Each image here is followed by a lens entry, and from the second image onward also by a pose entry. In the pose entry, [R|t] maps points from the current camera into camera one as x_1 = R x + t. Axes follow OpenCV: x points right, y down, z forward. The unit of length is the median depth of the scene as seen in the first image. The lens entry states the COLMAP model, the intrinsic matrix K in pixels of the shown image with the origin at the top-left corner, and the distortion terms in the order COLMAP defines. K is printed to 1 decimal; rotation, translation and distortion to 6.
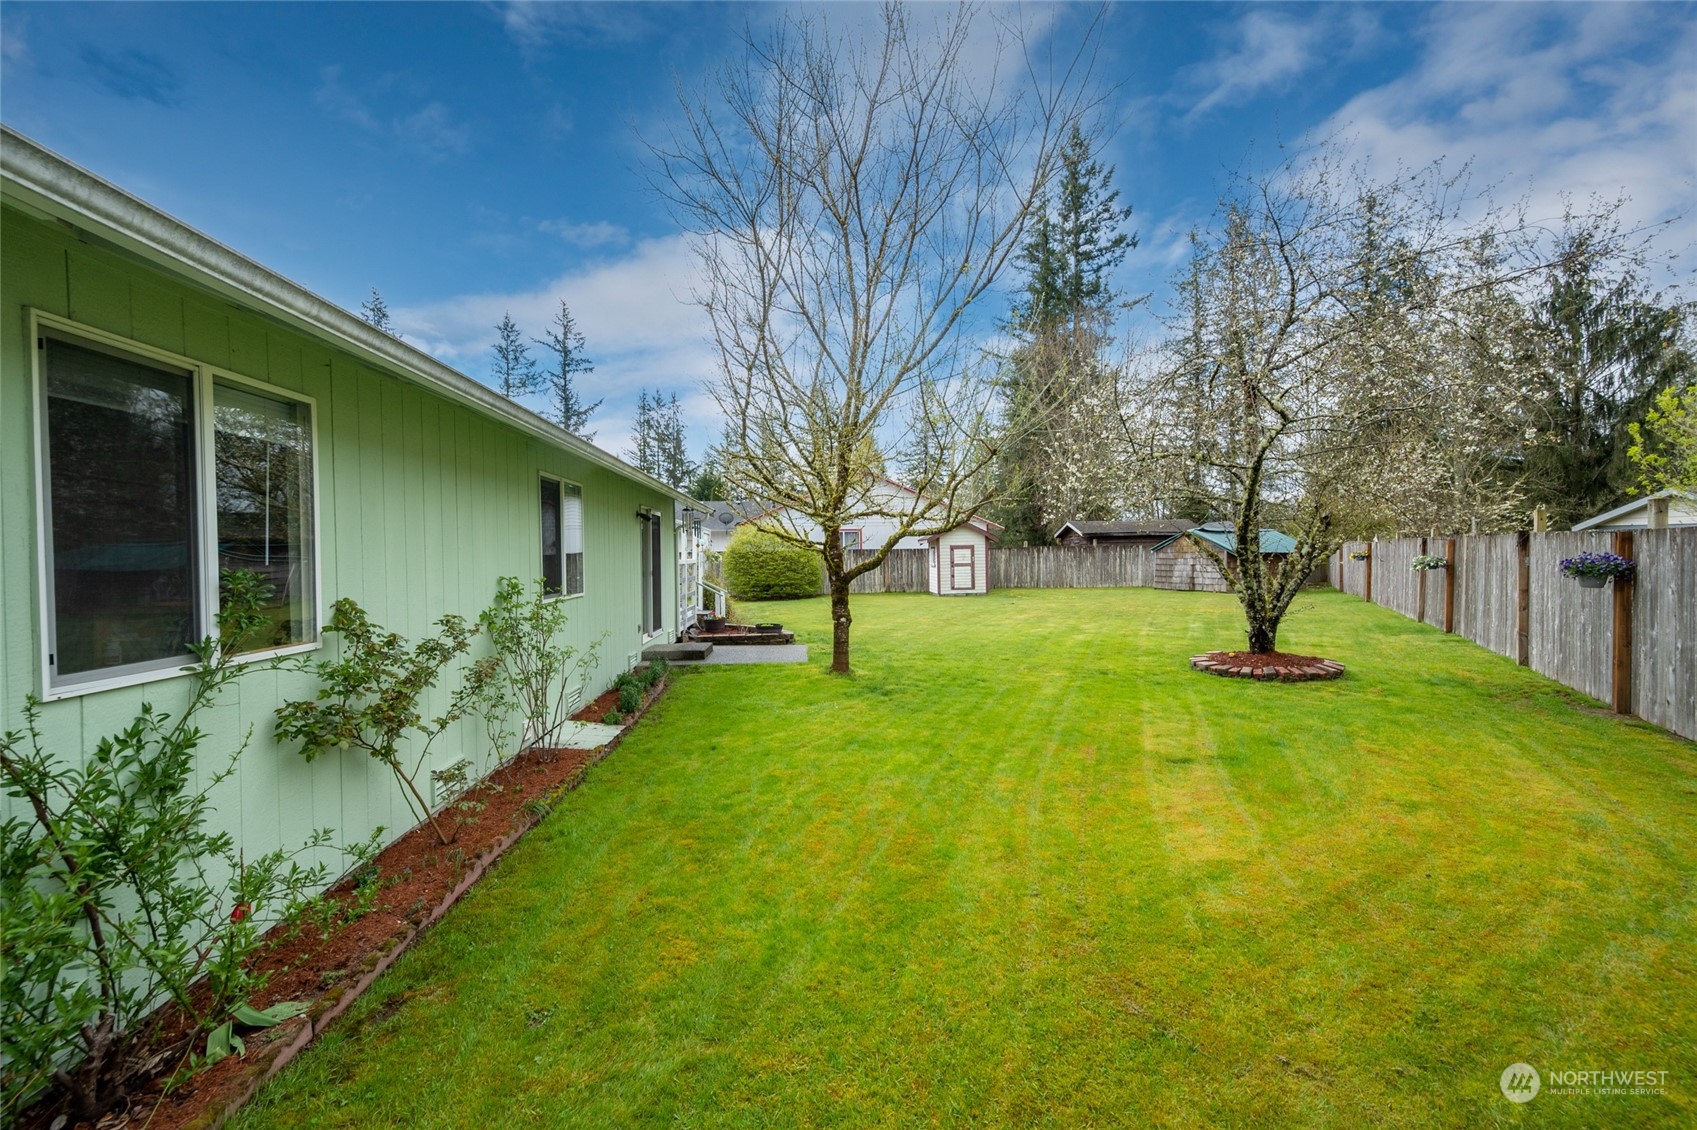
lens RADIAL K [[663.5, 0, 845.7], [0, 663.5, 566.6], [0, 0, 1]] dist [0.000175, -0.000817]
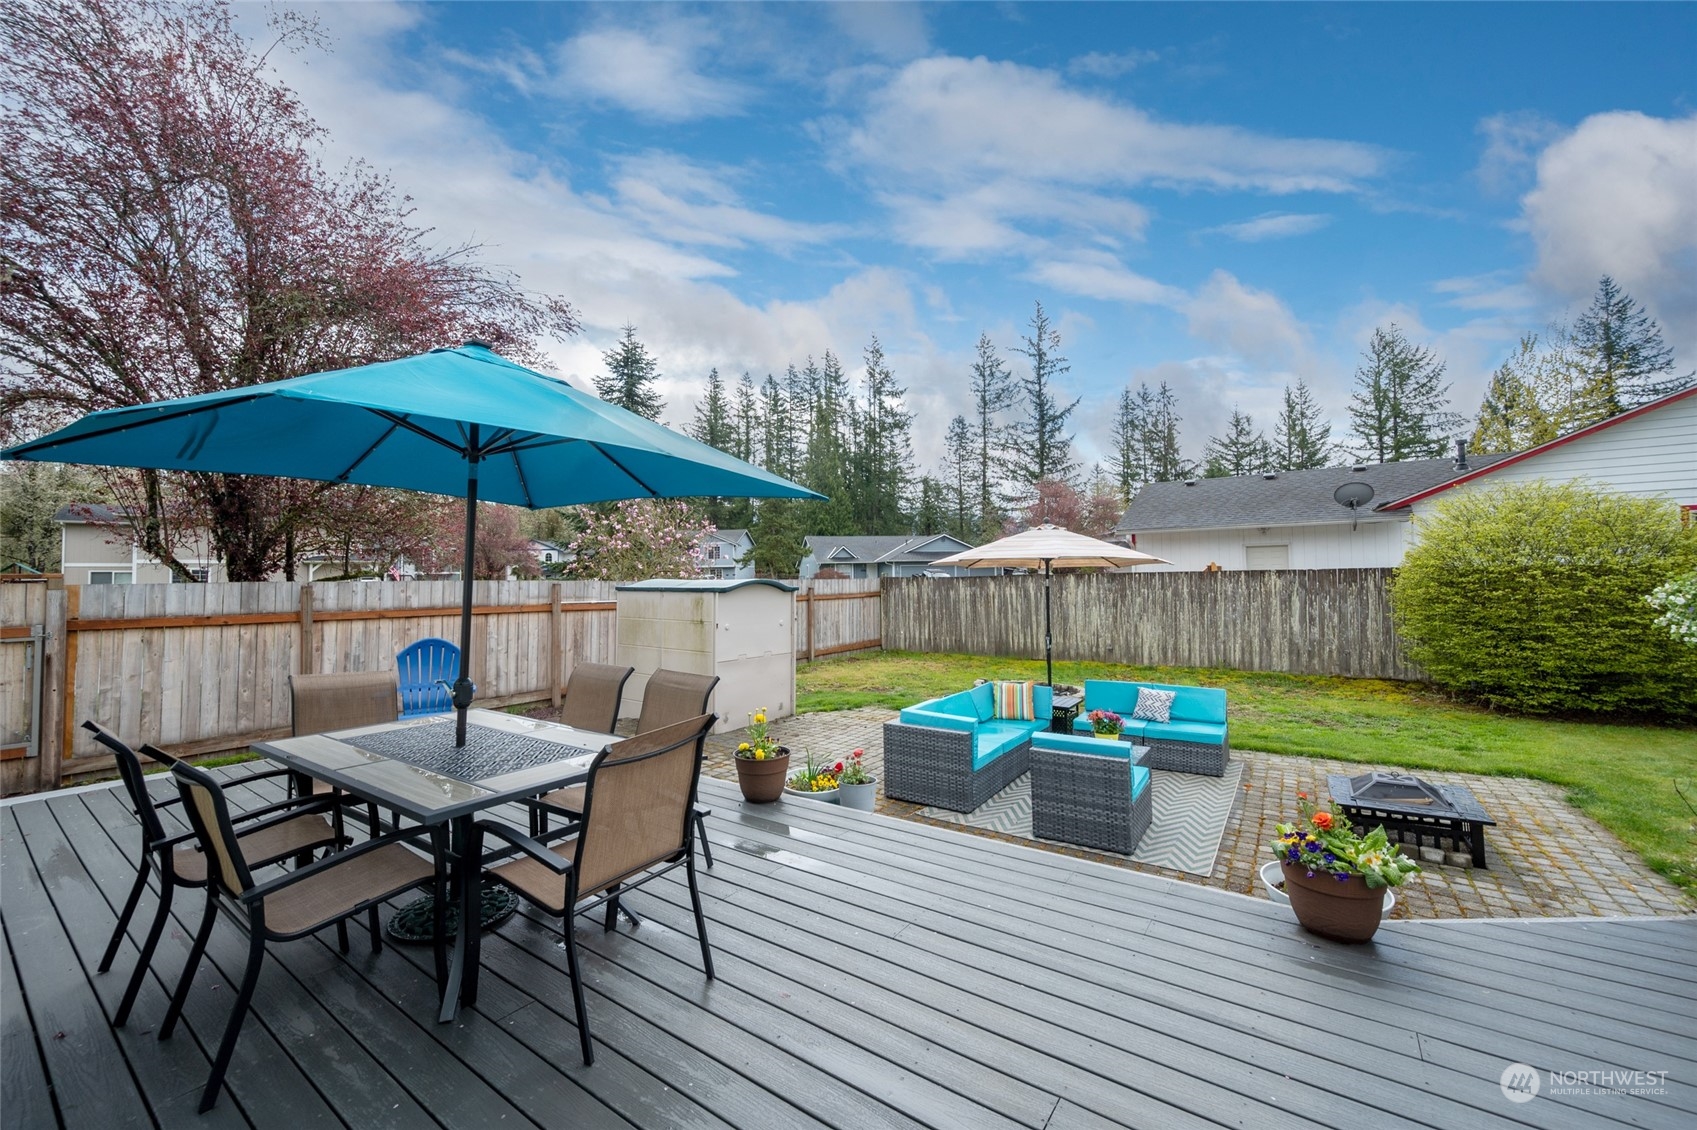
lens RADIAL K [[663.5, 0, 848.1], [0, 663.5, 562.8], [0, 0, 1]] dist [0.000175, -0.000817]
pose [[0.771428, -0.017123, -0.636086, -0.043198], [-0.005627, 0.999415, -0.033727, -0.000684], [0.636292, 0.029597, 0.770880, 0.119496]]
